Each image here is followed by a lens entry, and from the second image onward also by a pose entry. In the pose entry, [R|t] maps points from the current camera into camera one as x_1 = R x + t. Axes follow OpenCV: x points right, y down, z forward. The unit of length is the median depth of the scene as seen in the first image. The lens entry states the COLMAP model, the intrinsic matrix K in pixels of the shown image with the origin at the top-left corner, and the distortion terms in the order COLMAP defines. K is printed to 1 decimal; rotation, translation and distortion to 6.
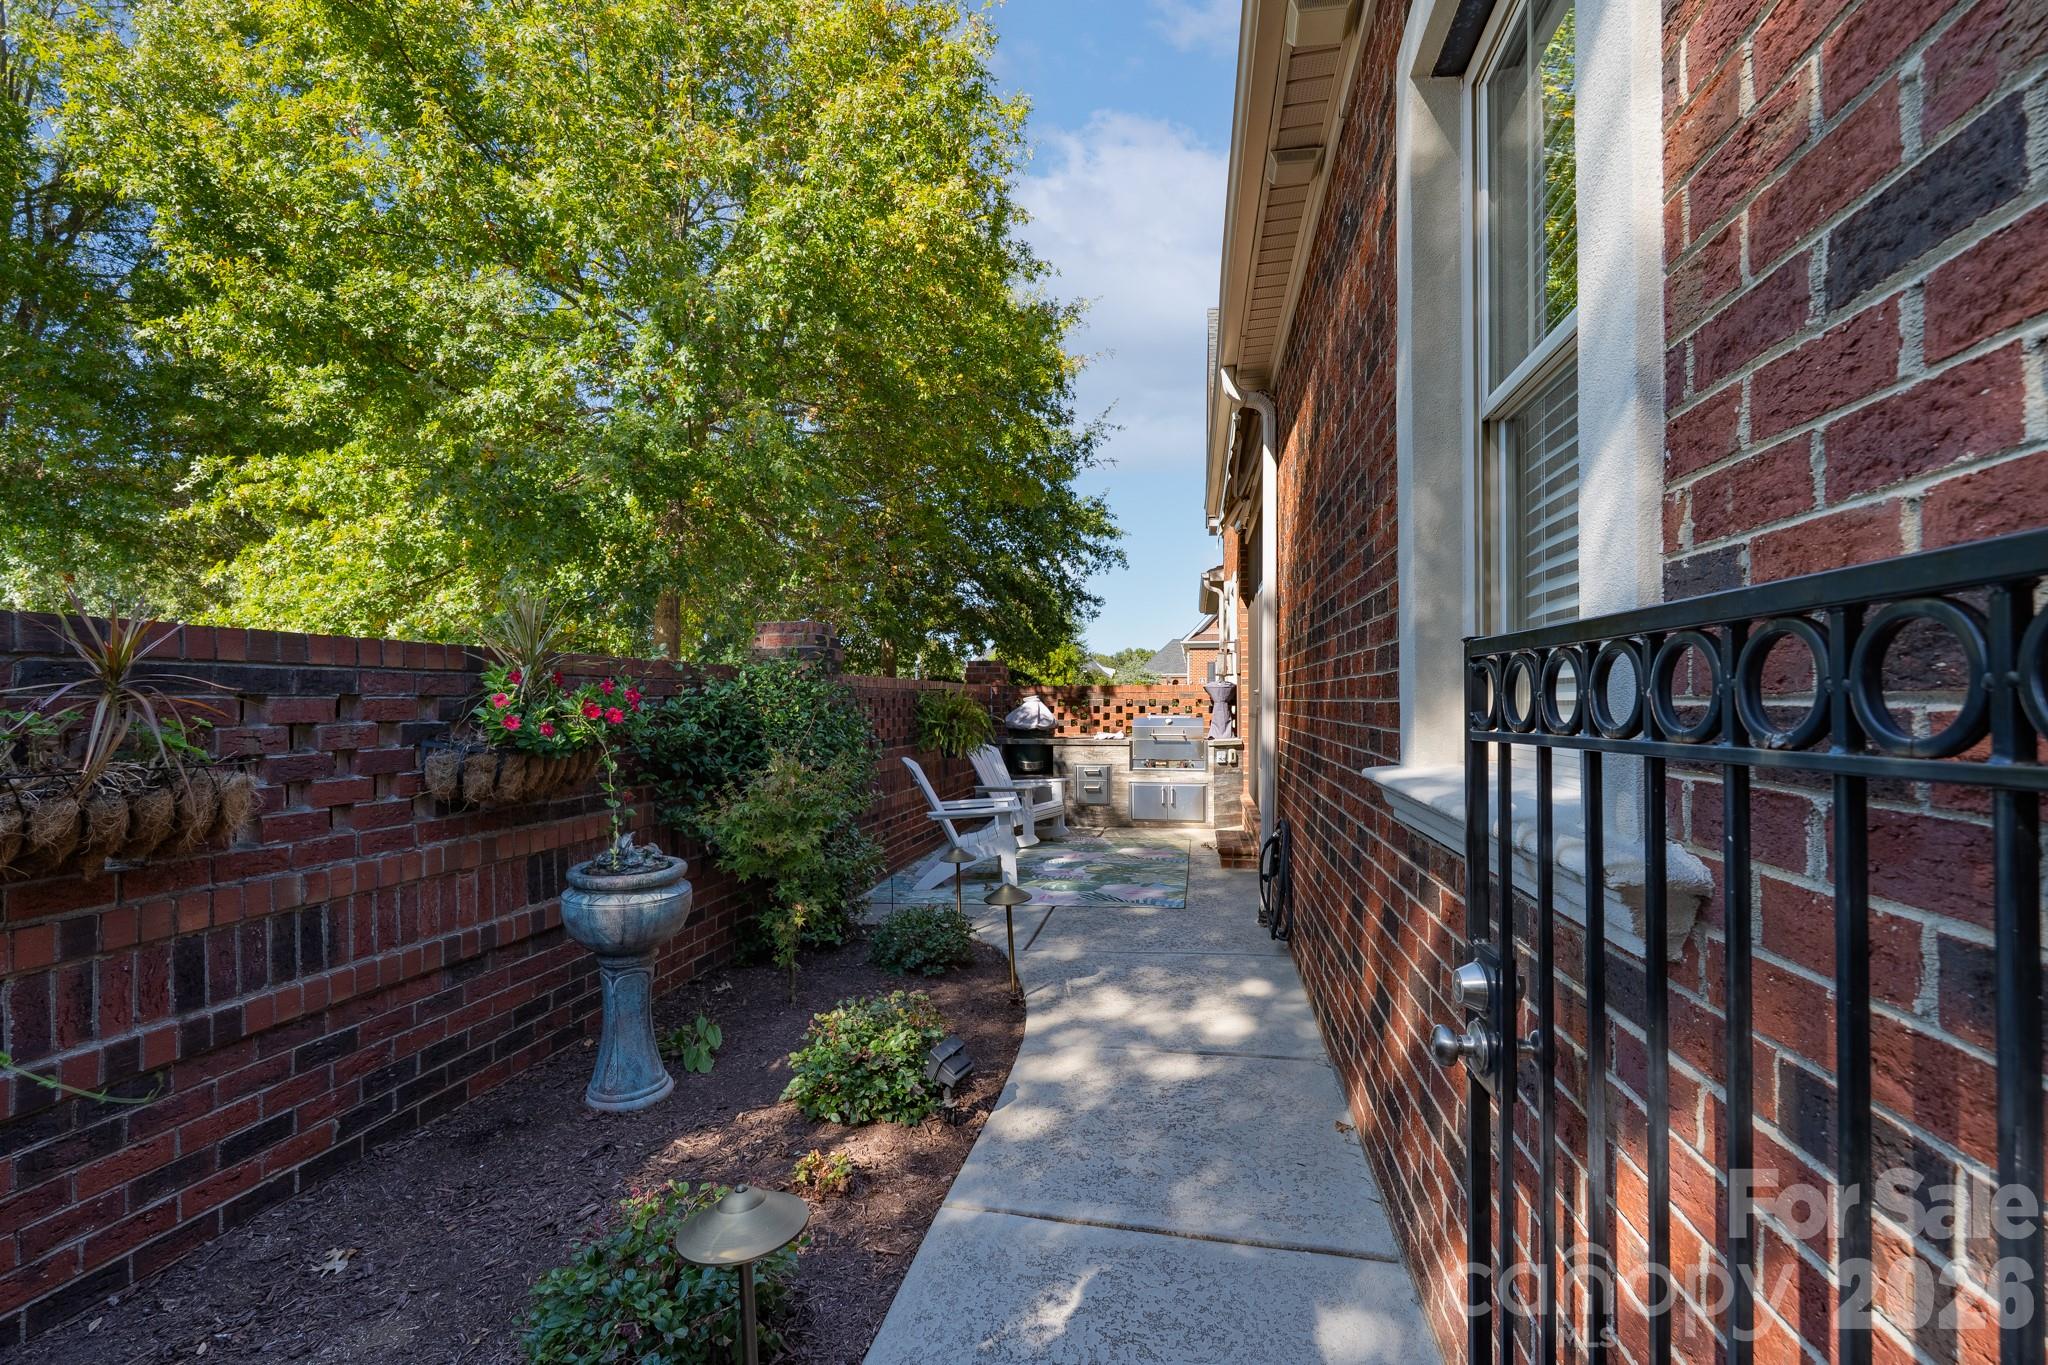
lens RADIAL K [[914.9, 0, 1019.6], [0, 914.9, 690.4], [0, 0, 1]] dist [-0.000192, 0.000166]
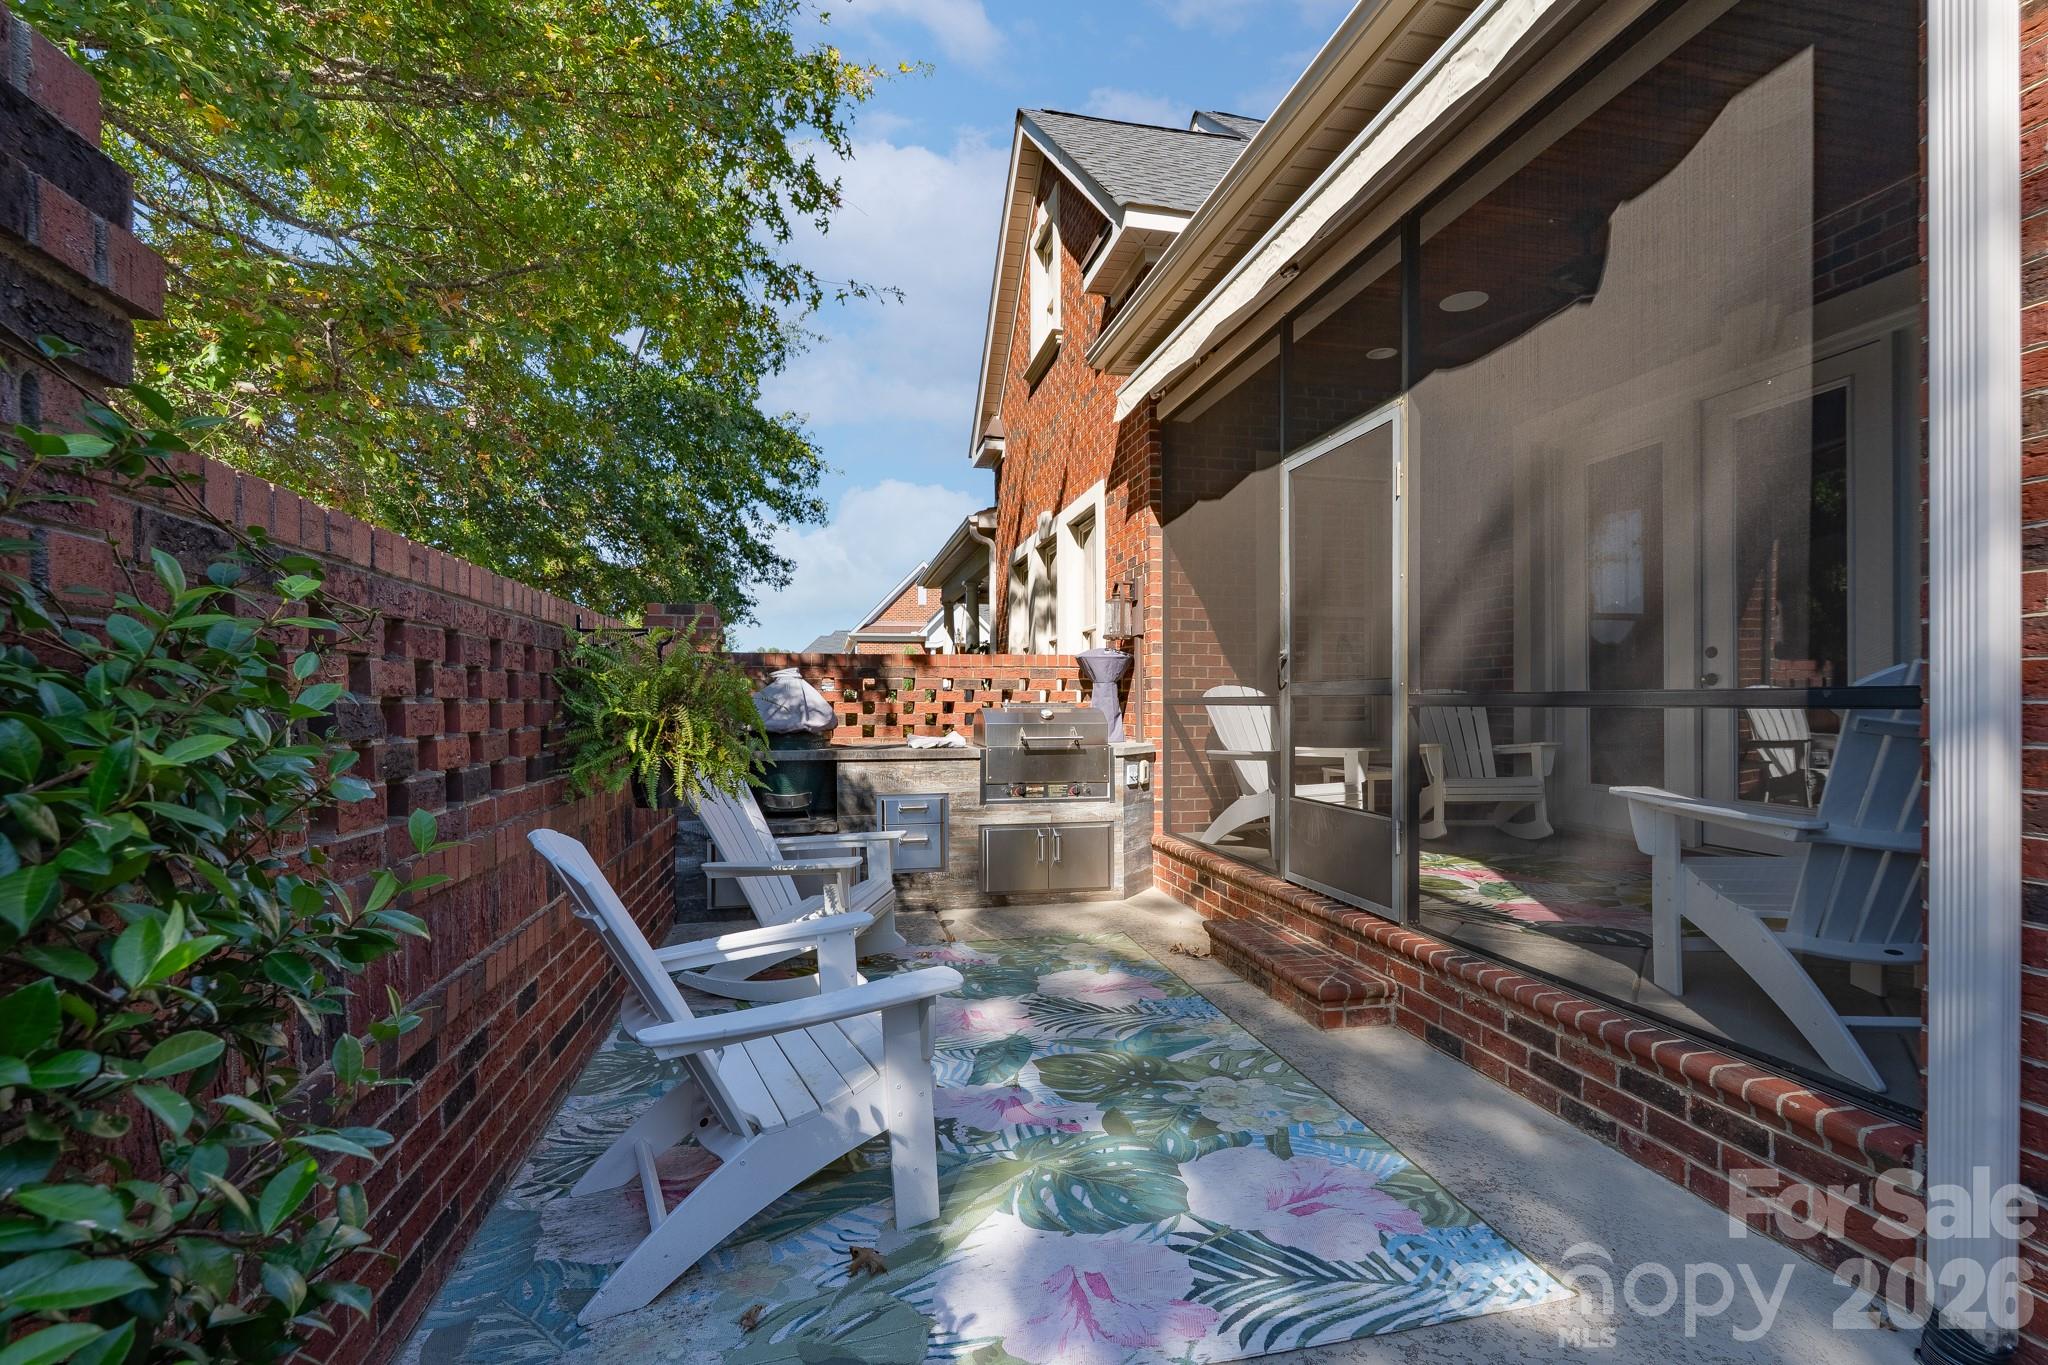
lens RADIAL K [[914.9, 0, 1019.6], [0, 914.9, 690.4], [0, 0, 1]] dist [-0.000192, 0.000166]
pose [[0.921689, 0.003473, 0.387914, -0.069987], [-0.002342, 0.999992, -0.003388, 0.020992], [-0.387923, 0.002214, 0.921689, 0.480380]]
